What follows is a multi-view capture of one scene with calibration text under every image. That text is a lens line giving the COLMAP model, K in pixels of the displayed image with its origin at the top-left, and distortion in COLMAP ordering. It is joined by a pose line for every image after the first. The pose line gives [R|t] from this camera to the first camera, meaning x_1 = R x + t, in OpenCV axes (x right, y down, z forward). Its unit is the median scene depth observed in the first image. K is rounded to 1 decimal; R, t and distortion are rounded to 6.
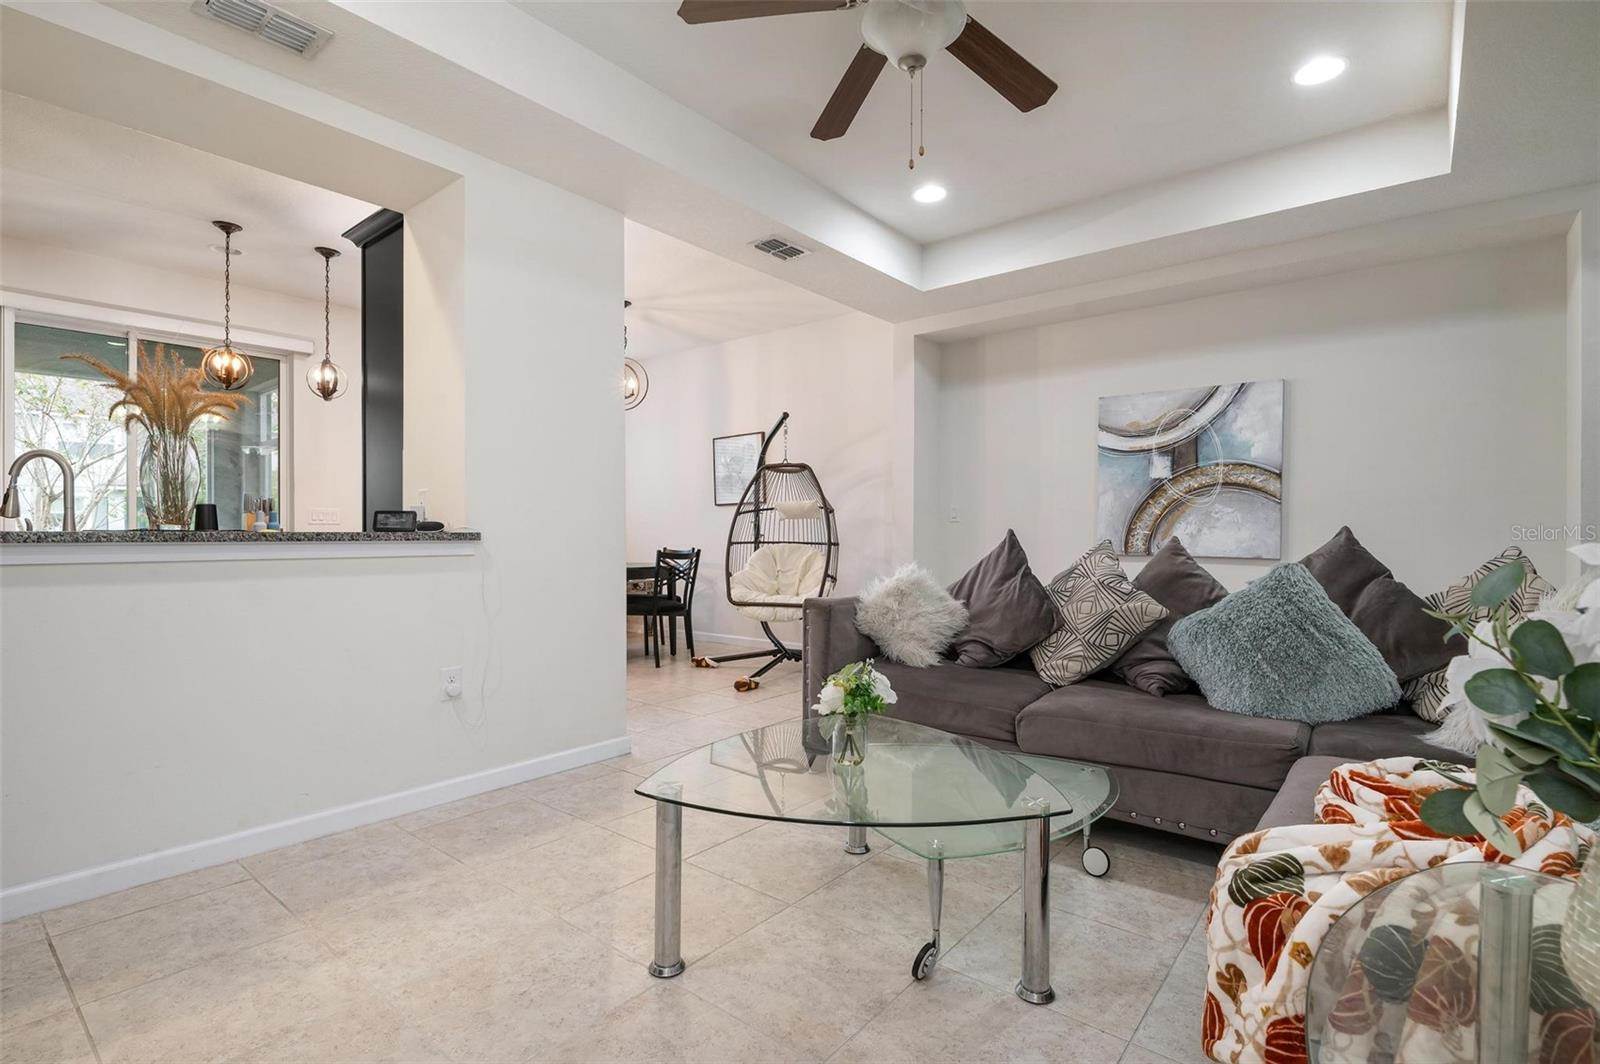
lens RADIAL K [[750.3, 0, 805.7], [0, 750.3, 534.5], [0, 0, 1]] dist [-0.002461, -0.000168]
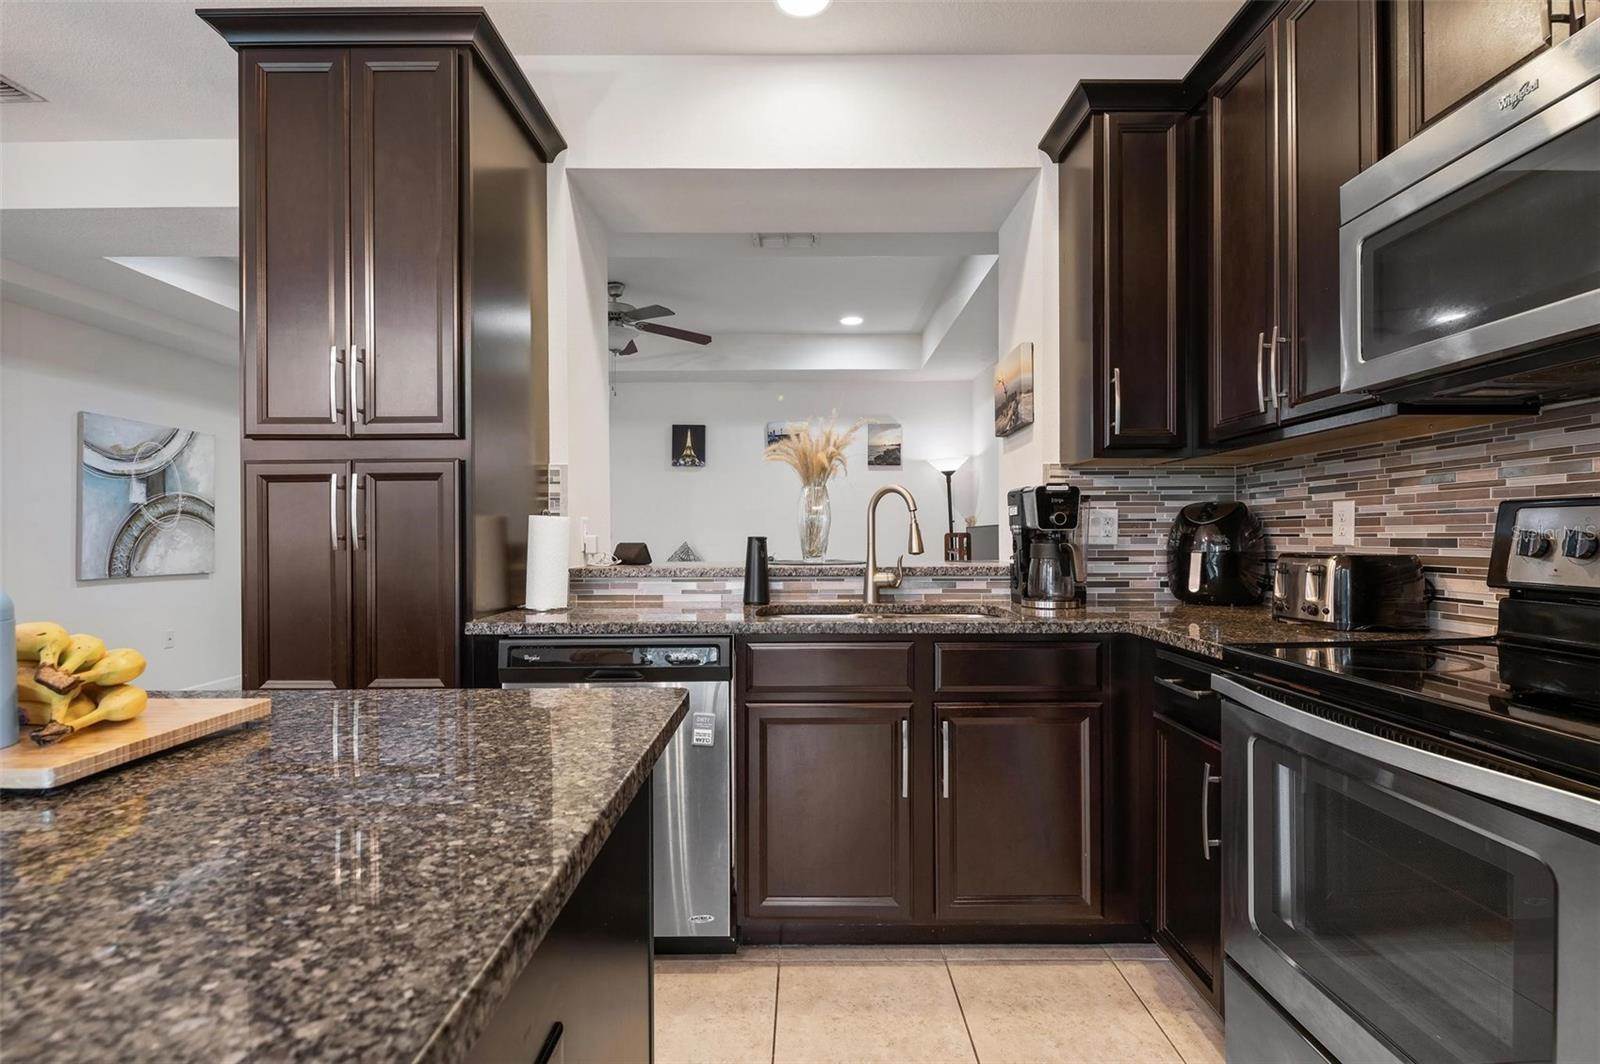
lens RADIAL K [[750.3, 0, 798.4], [0, 750.3, 532.2], [0, 0, 1]] dist [-0.002461, -0.000168]
pose [[-0.617620, 0.006054, 0.786454, -0.980133], [0.003834, 0.999982, -0.004687, -0.026788], [-0.786468, 0.000120, -0.617632, 0.961779]]
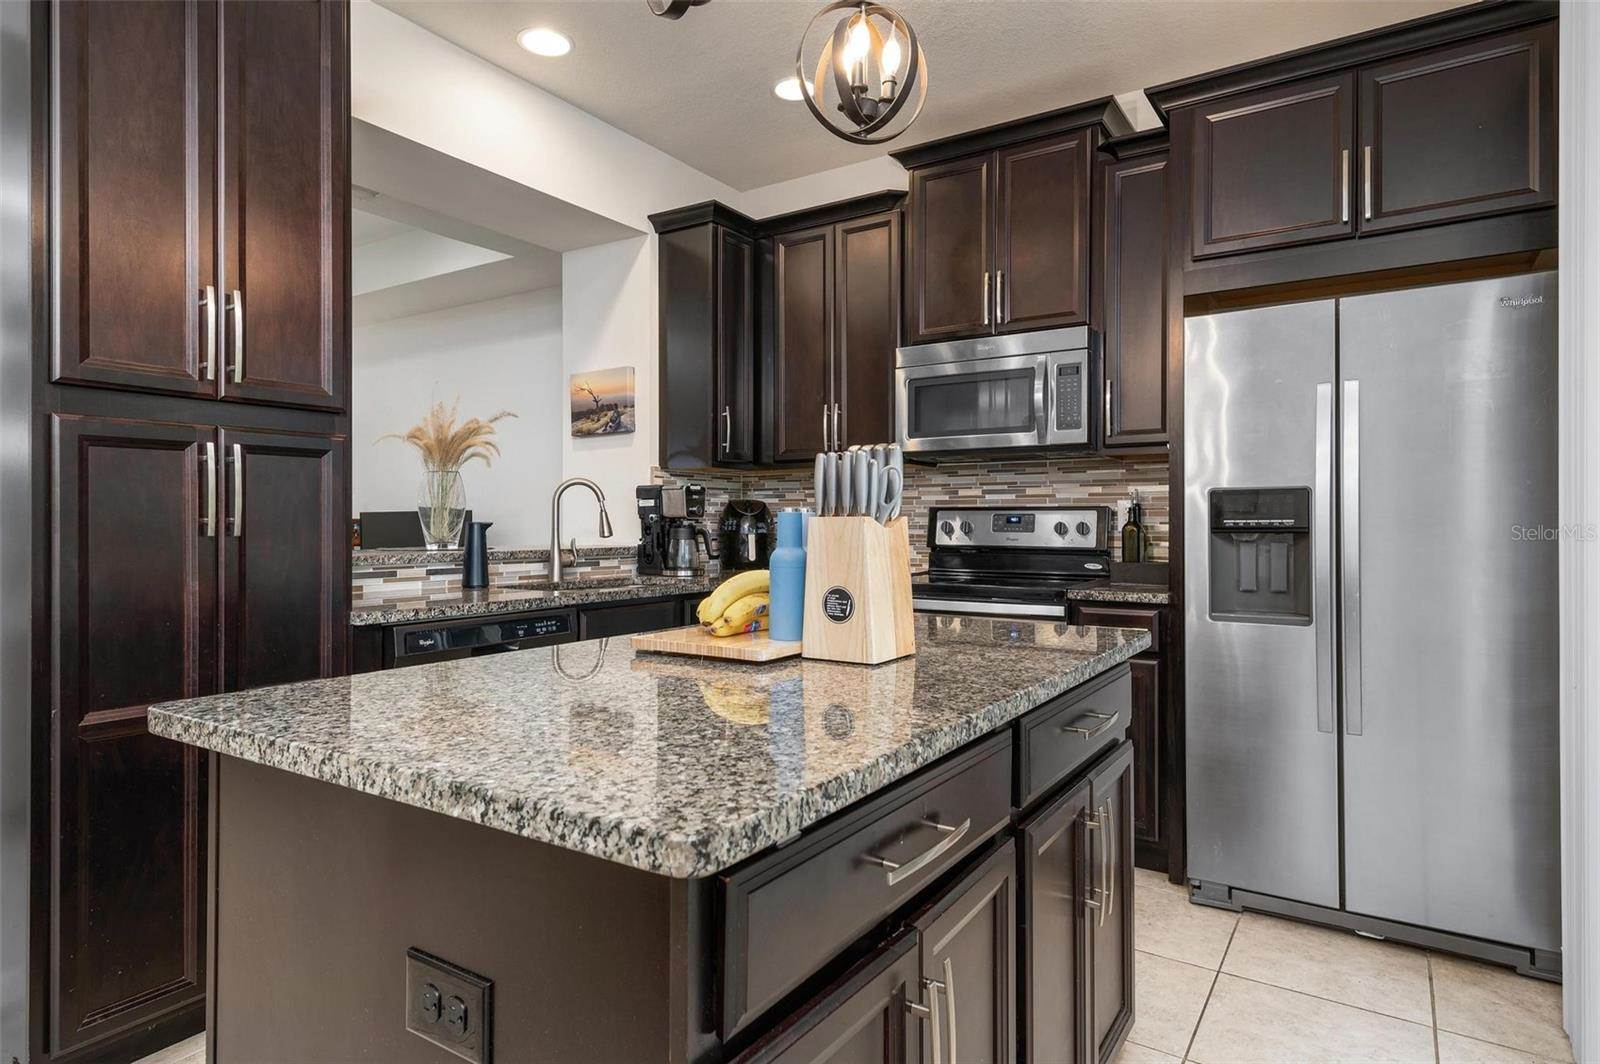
lens RADIAL K [[892.2, 0, 814.3], [0, 892.2, 534.7], [0, 0, 1]] dist [0.005811, 0.000355]
pose [[-0.993542, 0.001741, -0.113451, -0.702966], [0.000450, 0.999935, 0.011406, -0.024079], [0.113463, 0.011281, -0.993478, 1.349509]]
